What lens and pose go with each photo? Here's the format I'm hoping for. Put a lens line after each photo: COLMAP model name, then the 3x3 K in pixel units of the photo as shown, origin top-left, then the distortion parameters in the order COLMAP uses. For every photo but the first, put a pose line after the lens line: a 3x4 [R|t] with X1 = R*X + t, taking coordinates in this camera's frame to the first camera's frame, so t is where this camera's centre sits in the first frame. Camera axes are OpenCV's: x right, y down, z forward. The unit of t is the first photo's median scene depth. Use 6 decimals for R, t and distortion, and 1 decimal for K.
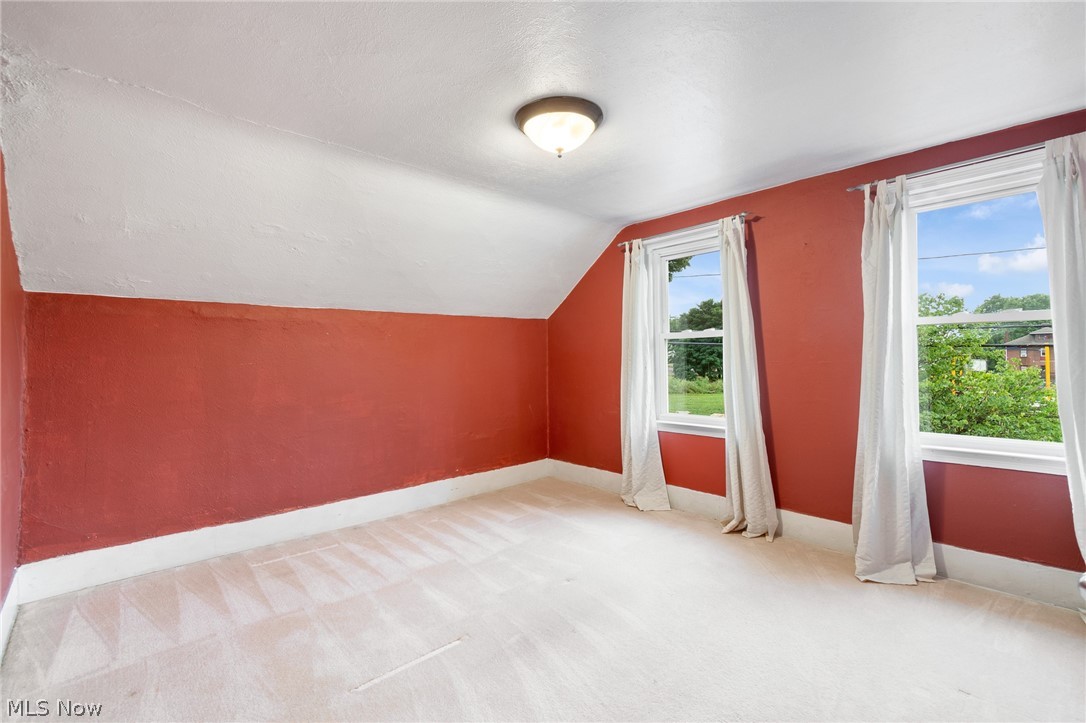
lens RADIAL K [[481.1, 0, 543.0], [0, 481.1, 361.5], [0, 0, 1]] dist [-0.000668, -0.000141]
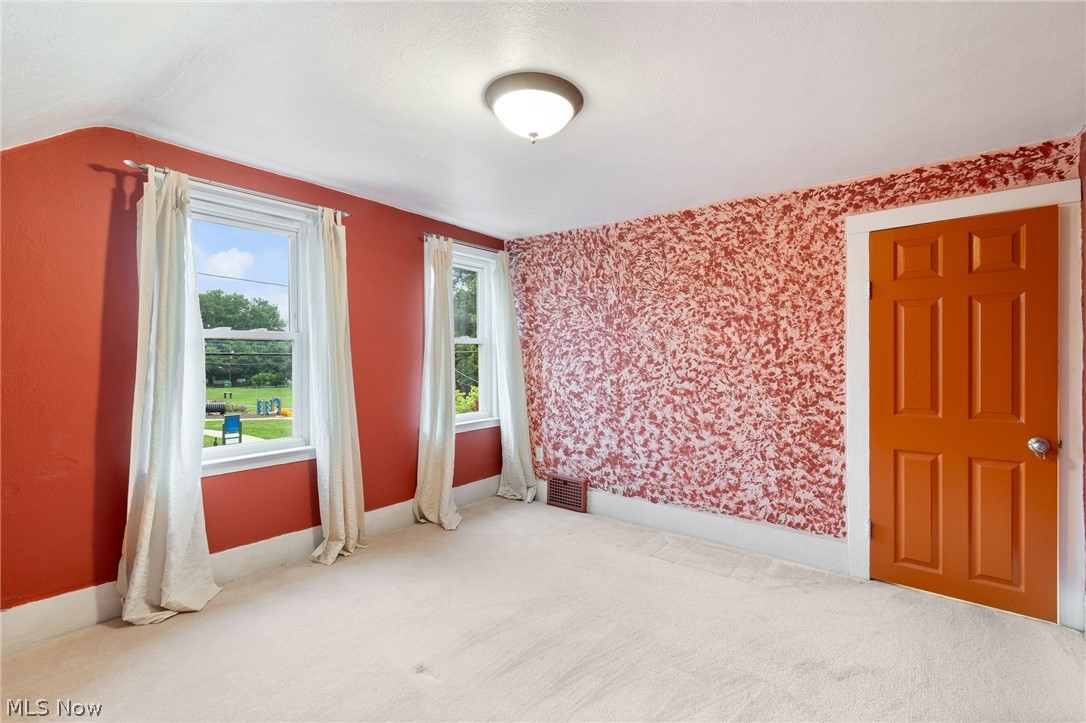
lens RADIAL K [[481.1, 0, 543.0], [0, 481.1, 361.5], [0, 0, 1]] dist [-0.000668, -0.000141]
pose [[-0.163982, 0.012389, 0.986386, -0.569098], [0.015949, 0.999824, -0.009907, 0.001052], [-0.986334, 0.014108, -0.164150, 0.766769]]
